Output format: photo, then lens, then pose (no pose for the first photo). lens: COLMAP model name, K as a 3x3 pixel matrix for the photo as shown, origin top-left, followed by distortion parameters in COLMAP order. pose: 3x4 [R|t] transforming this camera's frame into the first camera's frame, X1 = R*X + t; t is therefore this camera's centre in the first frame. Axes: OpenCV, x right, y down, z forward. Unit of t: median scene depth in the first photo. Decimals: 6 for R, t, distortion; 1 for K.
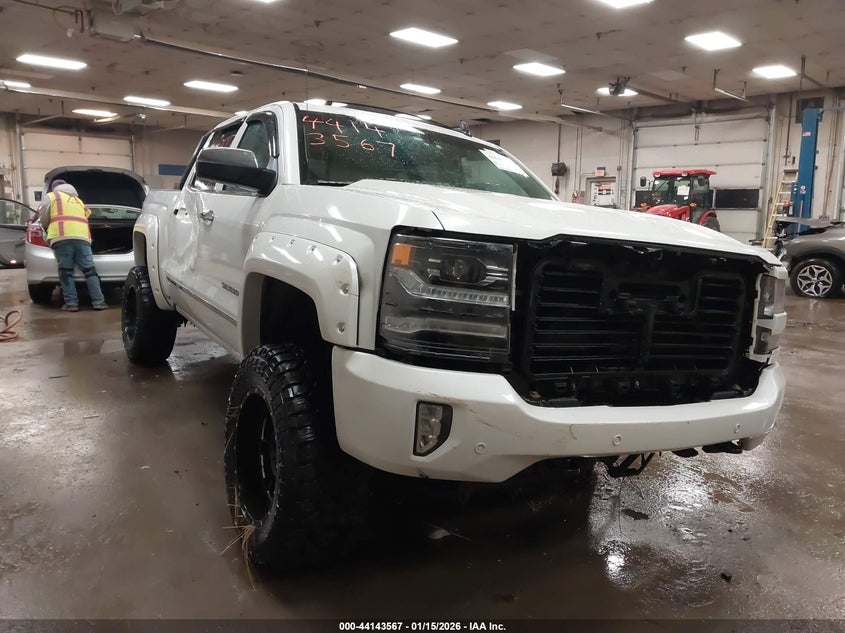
lens RADIAL K [[664.7, 0, 424.4], [0, 664.7, 313.8], [0, 0, 1]] dist [0.013767, 0.000425]
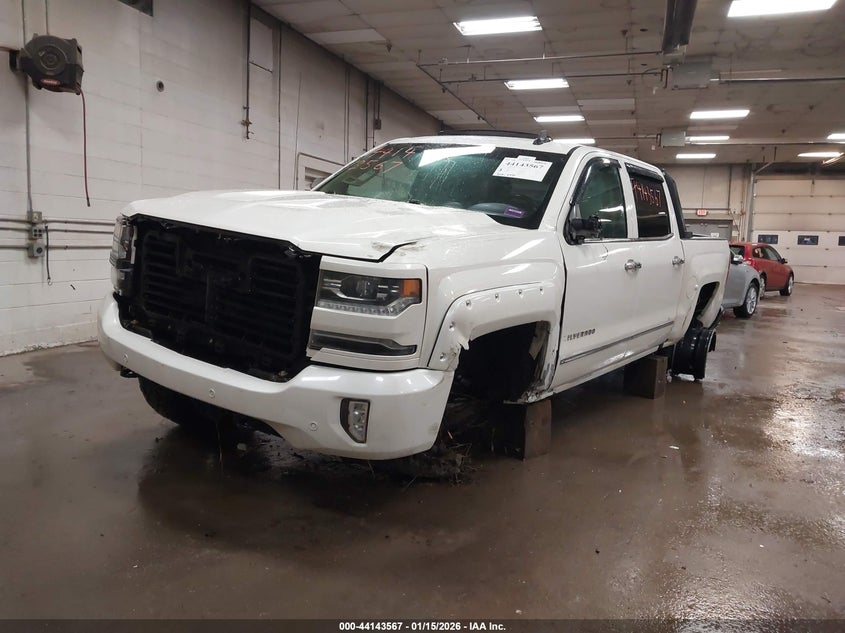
lens RADIAL K [[664.7, 0, 424.4], [0, 664.7, 313.8], [0, 0, 1]] dist [0.013767, 0.000425]
pose [[0.423331, 0.103274, -0.900069, 0.167095], [-0.168944, 0.985054, 0.033566, -0.005353], [0.890083, 0.137852, 0.434452, 0.087829]]
